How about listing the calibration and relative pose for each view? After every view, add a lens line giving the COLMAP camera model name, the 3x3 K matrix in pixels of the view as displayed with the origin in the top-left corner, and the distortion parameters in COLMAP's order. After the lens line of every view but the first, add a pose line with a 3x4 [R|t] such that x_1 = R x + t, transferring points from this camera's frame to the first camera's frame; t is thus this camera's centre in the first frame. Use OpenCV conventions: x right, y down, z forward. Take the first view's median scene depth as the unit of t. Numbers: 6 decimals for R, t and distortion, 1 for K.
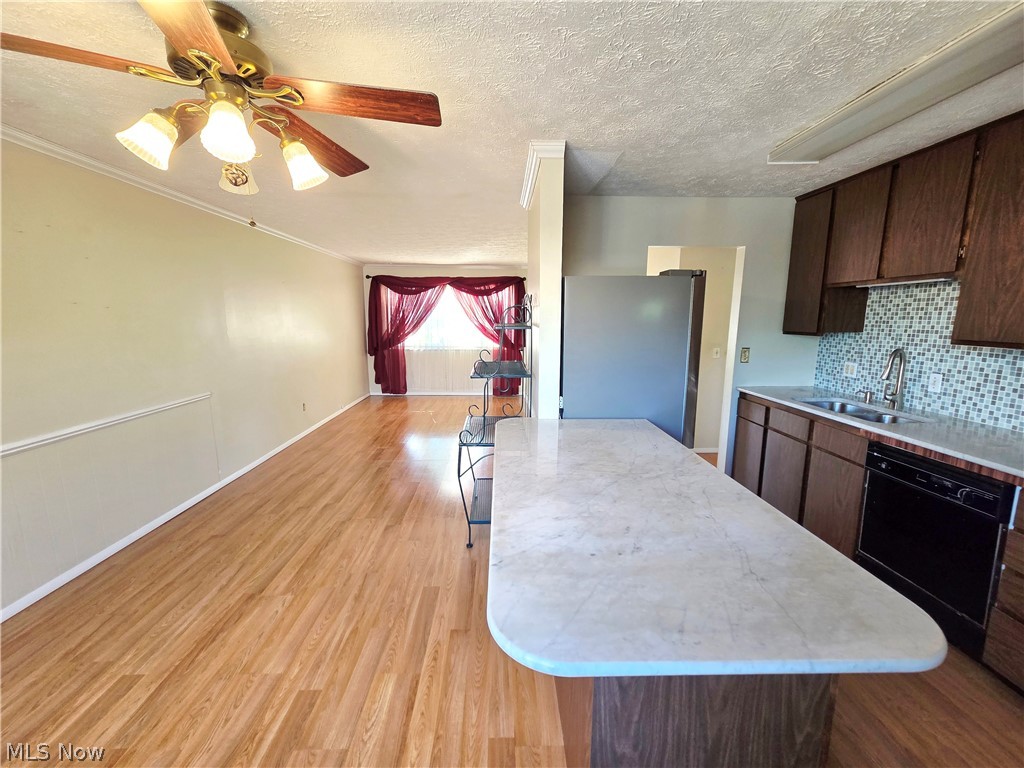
lens RADIAL K [[418.8, 0, 510.5], [0, 418.8, 385.4], [0, 0, 1]] dist [0.005014, -0.001797]
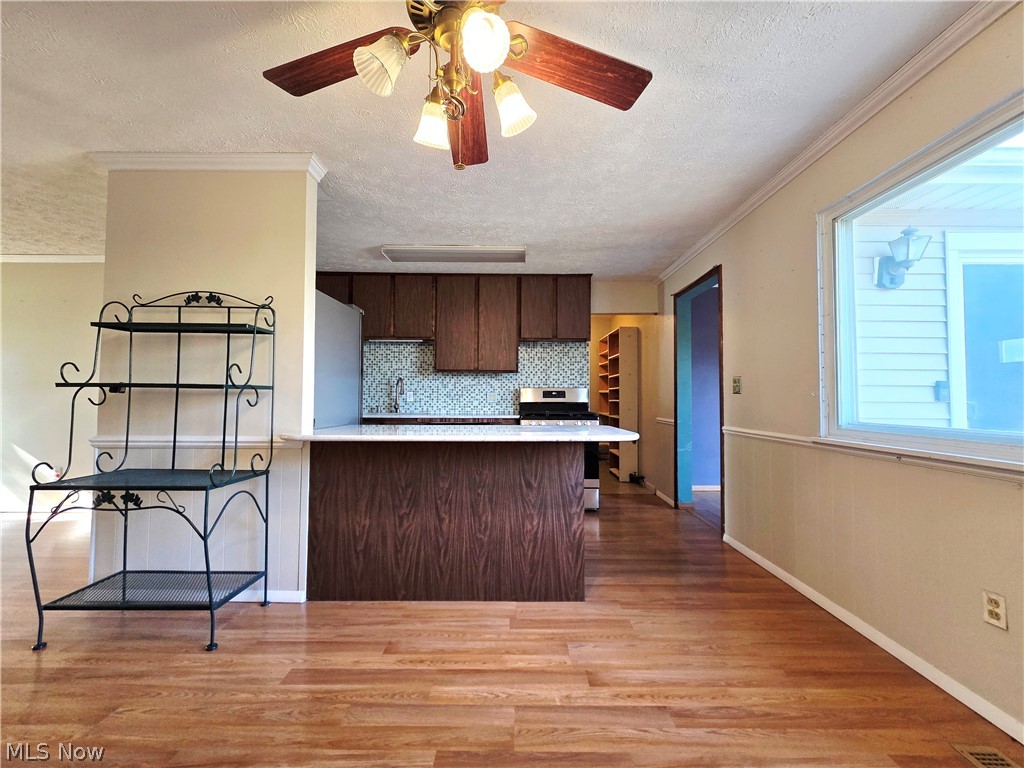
lens RADIAL K [[418.8, 0, 513.9], [0, 418.8, 384.0], [0, 0, 1]] dist [0.005014, -0.001797]
pose [[0.029111, 0.034417, 0.998983, -0.839050], [0.156799, 0.986877, -0.038569, 0.084763], [-0.987201, 0.157763, 0.023333, 0.507331]]
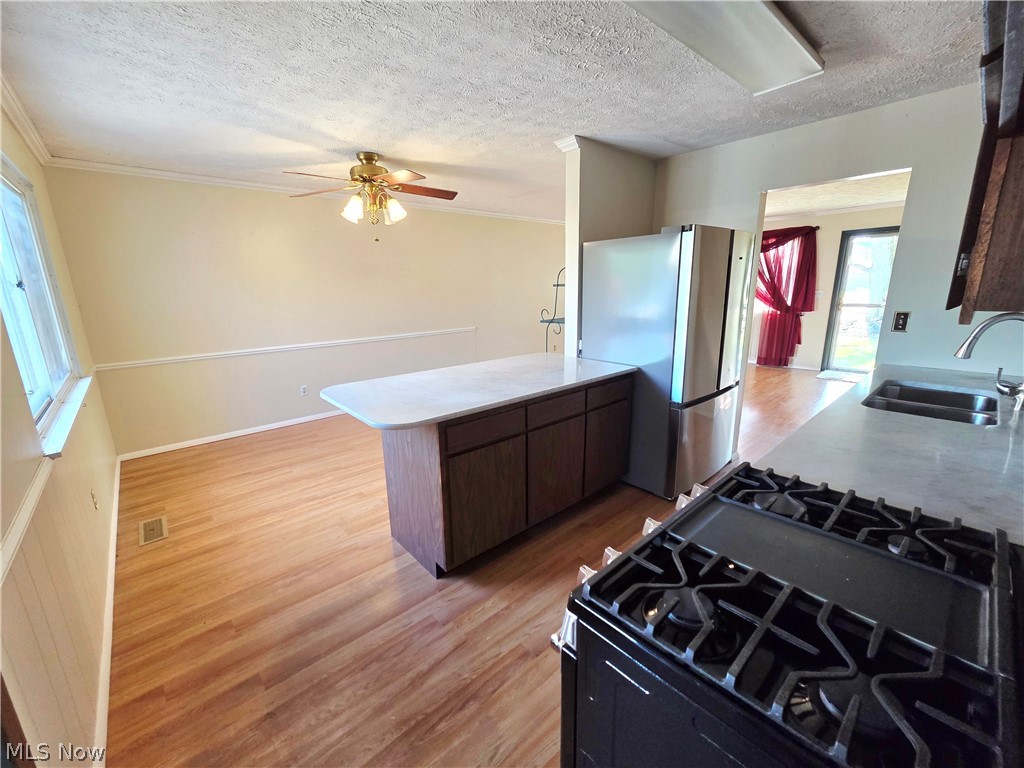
lens RADIAL K [[418.8, 0, 516.9], [0, 418.8, 384.4], [0, 0, 1]] dist [0.005014, -0.001797]
pose [[0.651136, 0.163482, -0.741144, 0.955848], [-0.102552, 0.986521, 0.127510, 0.016826], [0.752000, -0.007020, 0.659125, 0.019952]]
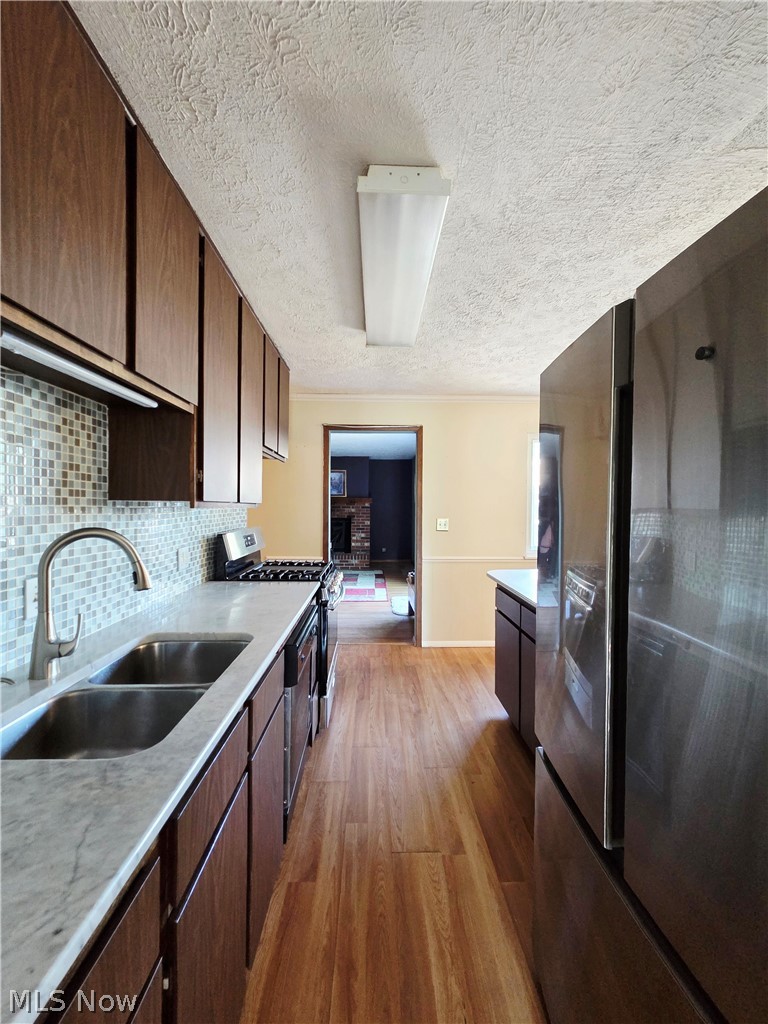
lens RADIAL K [[418.8, 0, 387.0], [0, 418.8, 510.1], [0, 0, 1]] dist [0.005014, -0.001797]
pose [[-0.999928, -0.010234, -0.006226, 0.632848], [-0.011158, 0.984797, 0.173351, -0.193184], [0.004357, 0.173408, -0.984840, 1.484593]]
